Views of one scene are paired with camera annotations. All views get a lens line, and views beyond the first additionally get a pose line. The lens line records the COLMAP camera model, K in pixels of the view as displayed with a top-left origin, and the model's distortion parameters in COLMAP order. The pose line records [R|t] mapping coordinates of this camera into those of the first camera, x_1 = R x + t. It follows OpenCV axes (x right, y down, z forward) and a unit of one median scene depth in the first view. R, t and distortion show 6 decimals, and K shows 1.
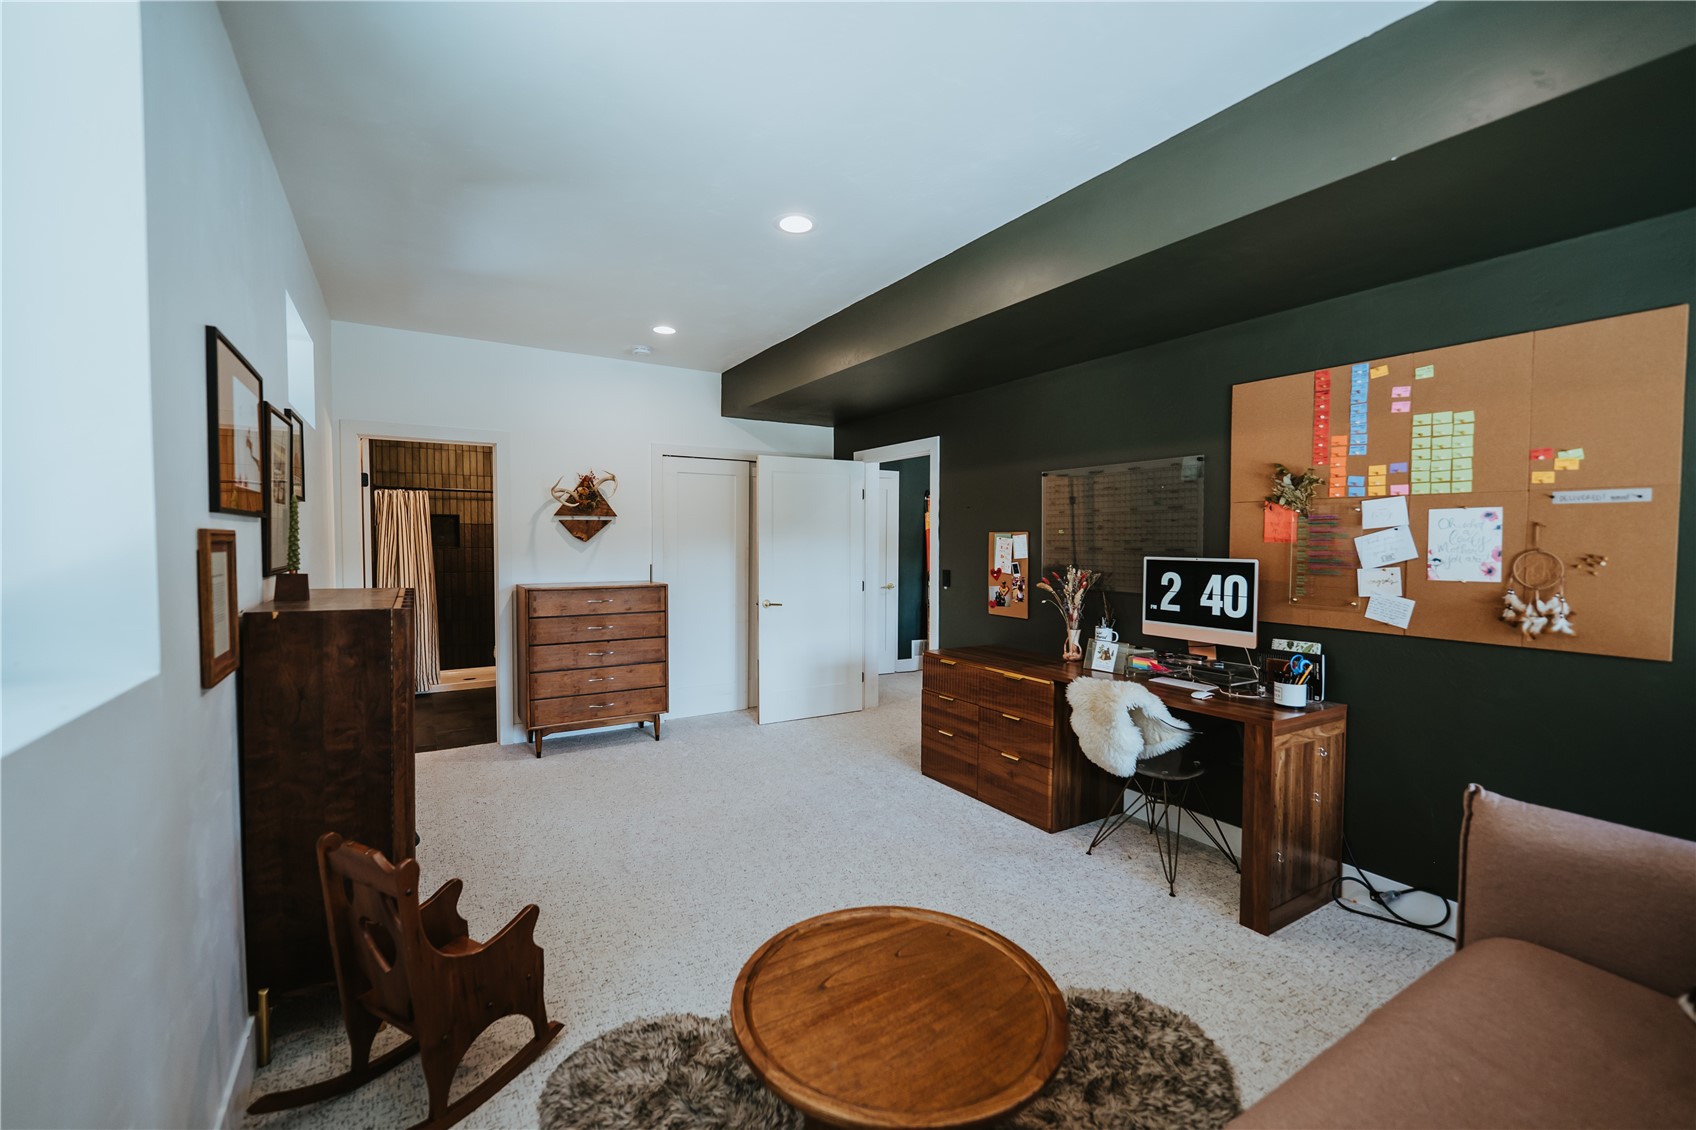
lens RADIAL K [[697.4, 0, 848.0], [0, 697.4, 565.0], [0, 0, 1]] dist [-0.000684, -0.000330]
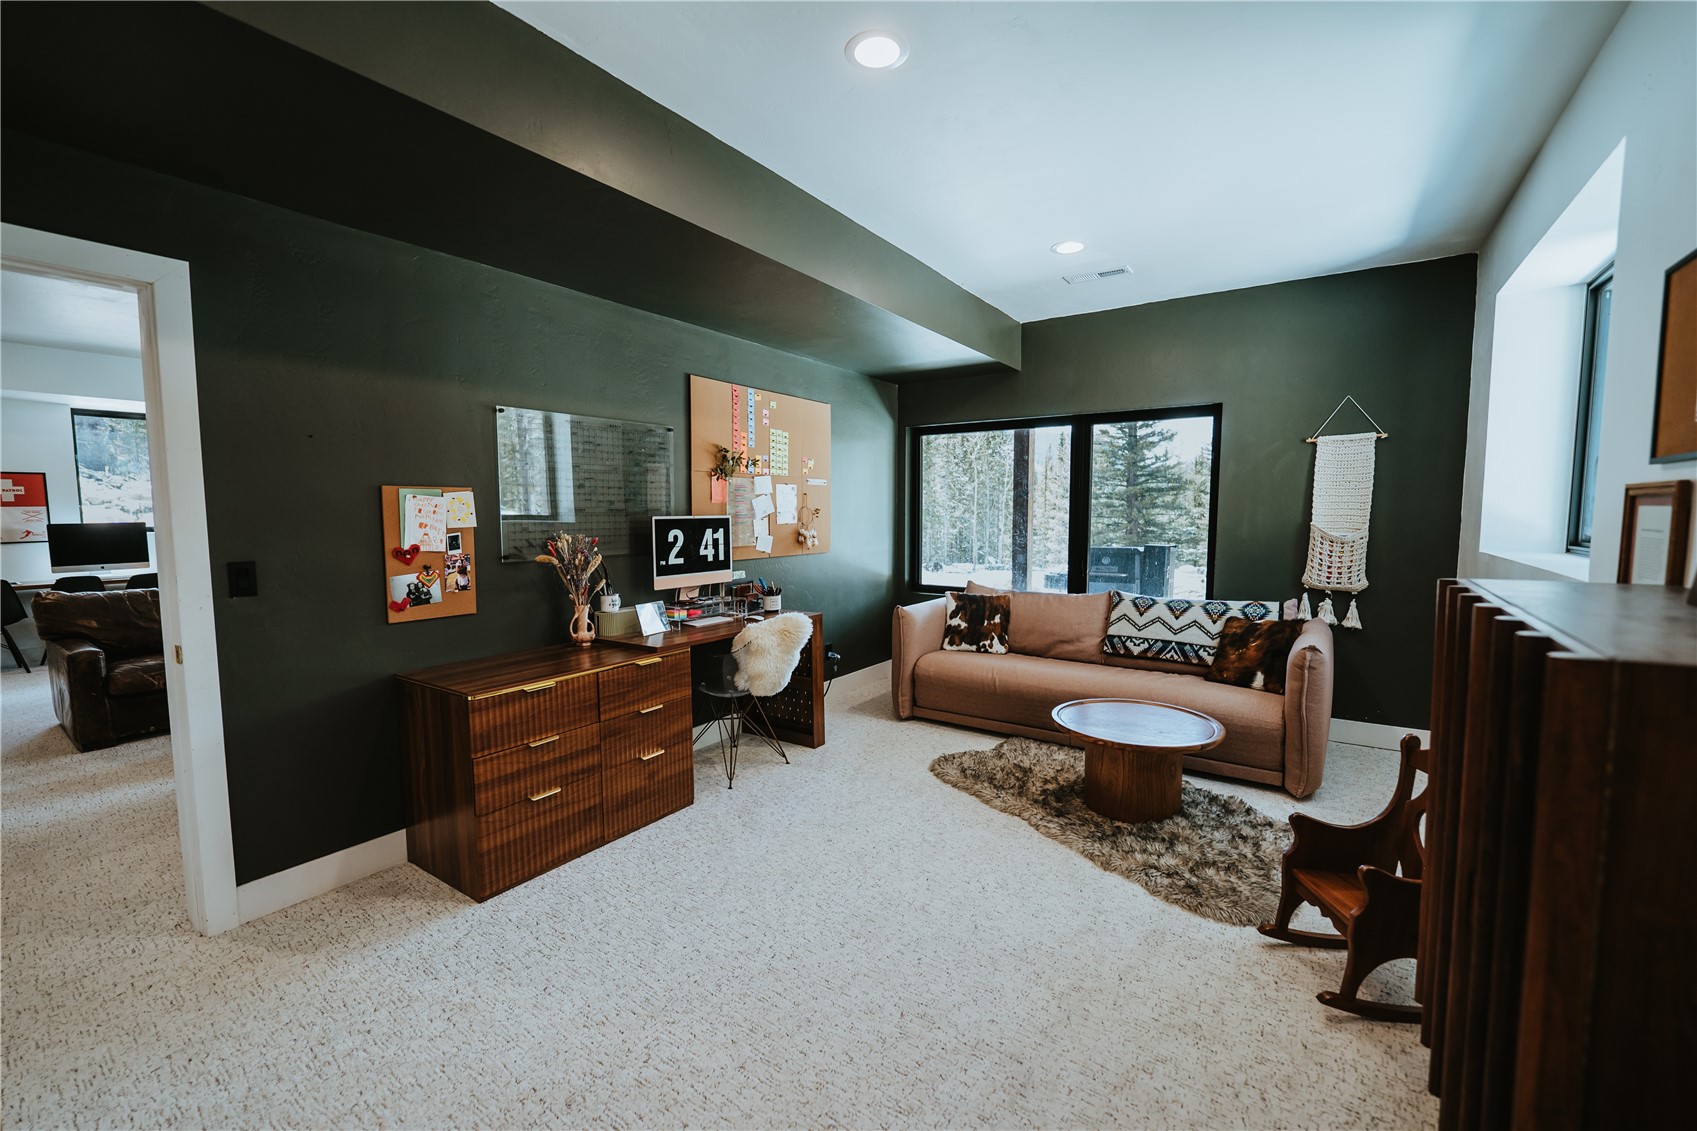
lens RADIAL K [[697.8, 0, 848.5], [0, 697.8, 565.5], [0, 0, 1]] dist [-0.000684, -0.000330]
pose [[-0.397204, -0.080919, 0.914156, -0.670106], [0.031545, 0.994313, 0.101721, -0.037170], [-0.917188, 0.069241, -0.392392, 1.185308]]
